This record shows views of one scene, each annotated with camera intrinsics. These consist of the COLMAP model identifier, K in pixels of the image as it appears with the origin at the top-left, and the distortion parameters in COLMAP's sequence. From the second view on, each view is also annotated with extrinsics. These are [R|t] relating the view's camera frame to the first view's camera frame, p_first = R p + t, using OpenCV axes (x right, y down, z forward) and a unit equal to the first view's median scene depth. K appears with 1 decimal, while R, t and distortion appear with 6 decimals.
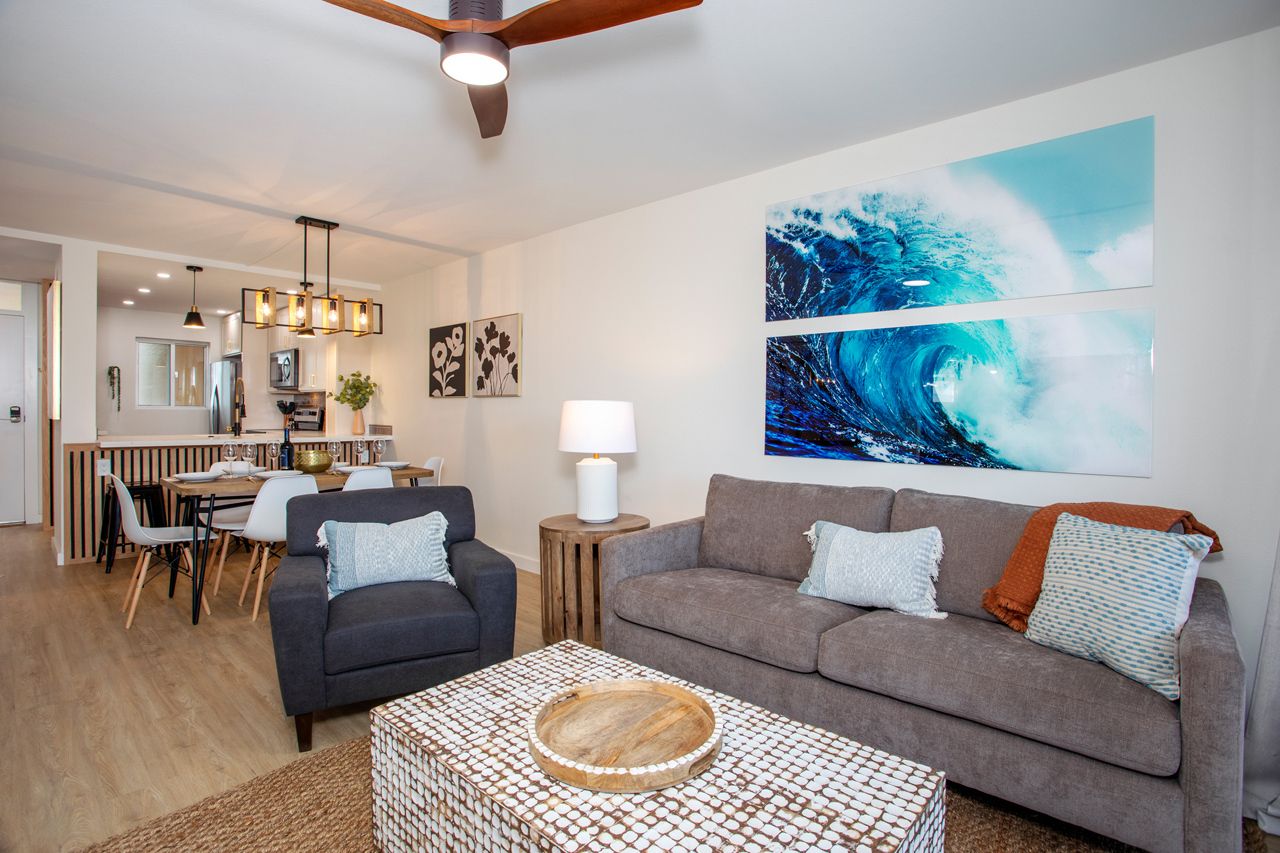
lens RADIAL K [[613.7, 0, 640.9], [0, 613.7, 408.0], [0, 0, 1]] dist [-0.086489, 0.035240]
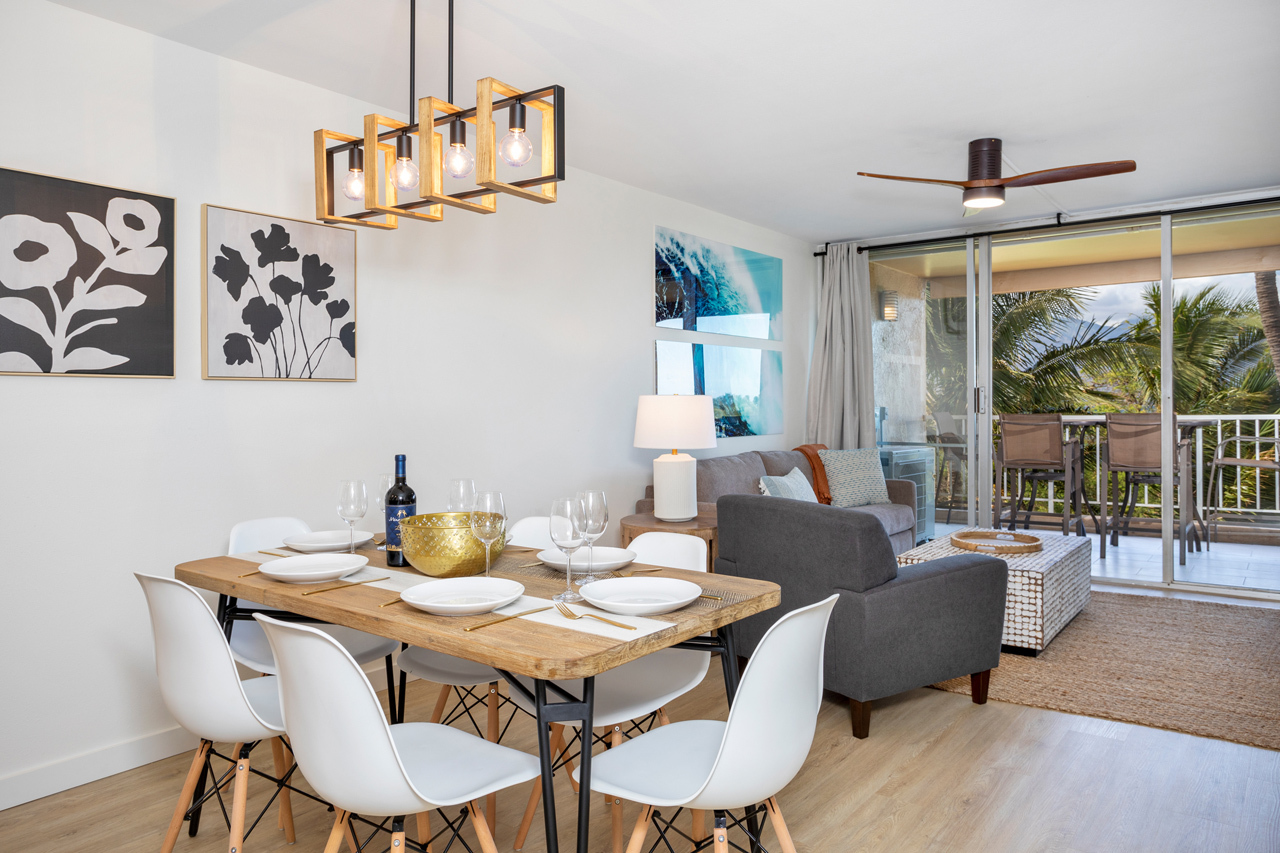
lens RADIAL K [[890.8, 0, 638.5], [0, 890.8, 378.5], [0, 0, 1]] dist [0.002314, 0.001162]
pose [[-0.089265, 0.021317, 0.995780, -0.962276], [0.002813, 0.999772, -0.021150, -0.004664], [-0.996004, 0.000913, -0.089304, 0.777462]]
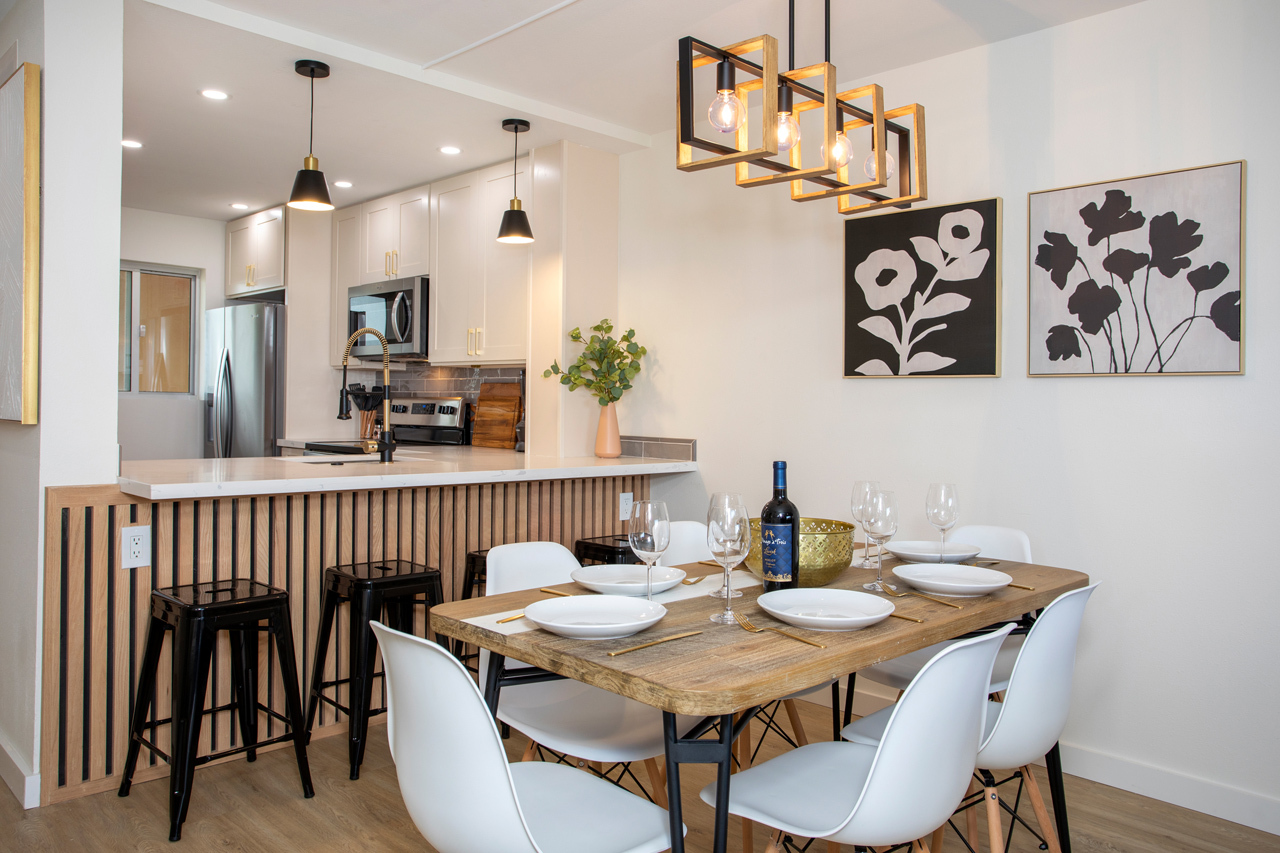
lens RADIAL K [[922.5, 0, 637.8], [0, 922.5, 397.0], [0, 0, 1]] dist [-0.058653, 0.081597]
pose [[0.998520, 0.009341, -0.053571, -0.522277], [-0.009597, 0.999944, -0.004530, 0.000640], [0.053526, 0.005037, 0.998554, 0.382815]]
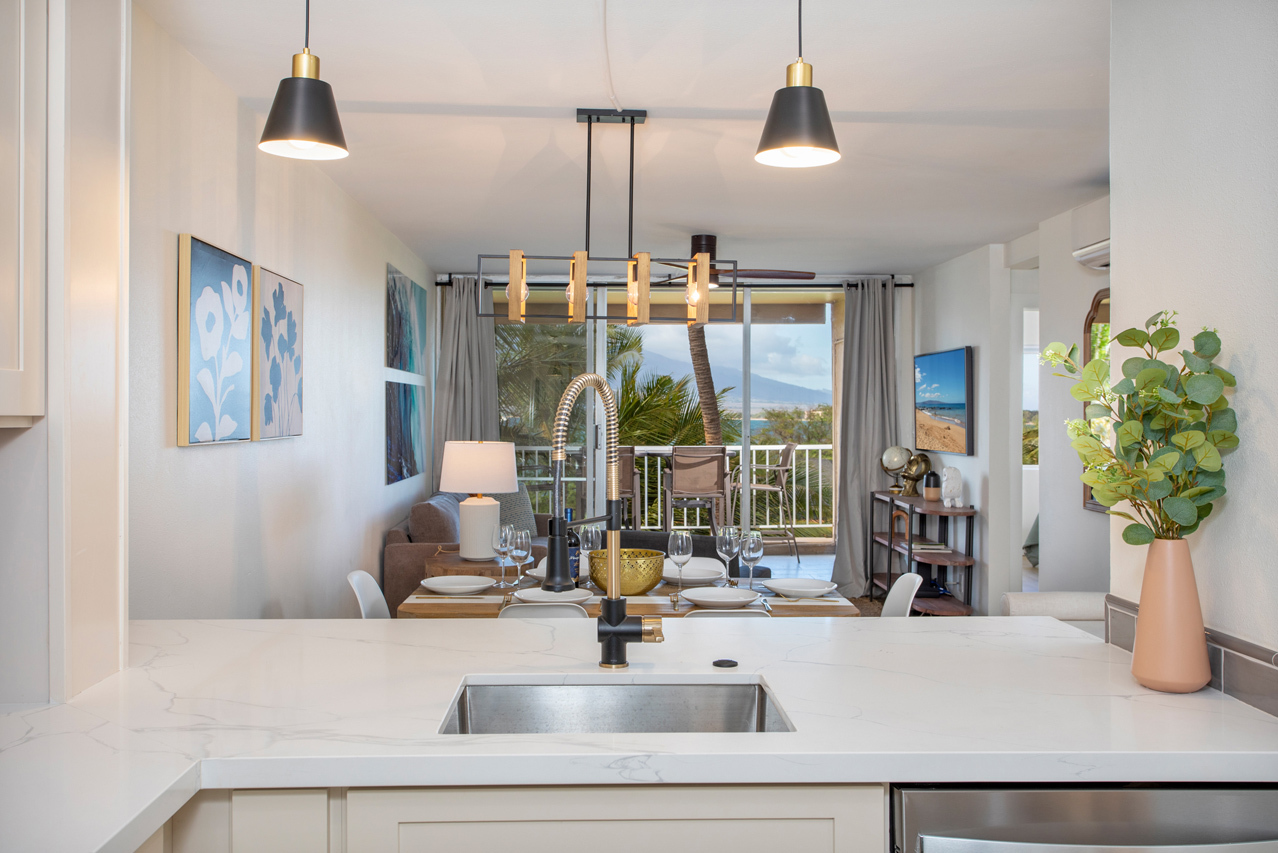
lens RADIAL K [[1180.9, 0, 639.0], [0, 1180.9, 426.5], [0, 0, 1]] dist [0.004222, 0.000994]
pose [[-0.702850, -0.025145, 0.710894, -1.098313], [-0.019019, 0.999682, 0.016556, -0.049183], [-0.711084, -0.001884, -0.703104, 1.446026]]
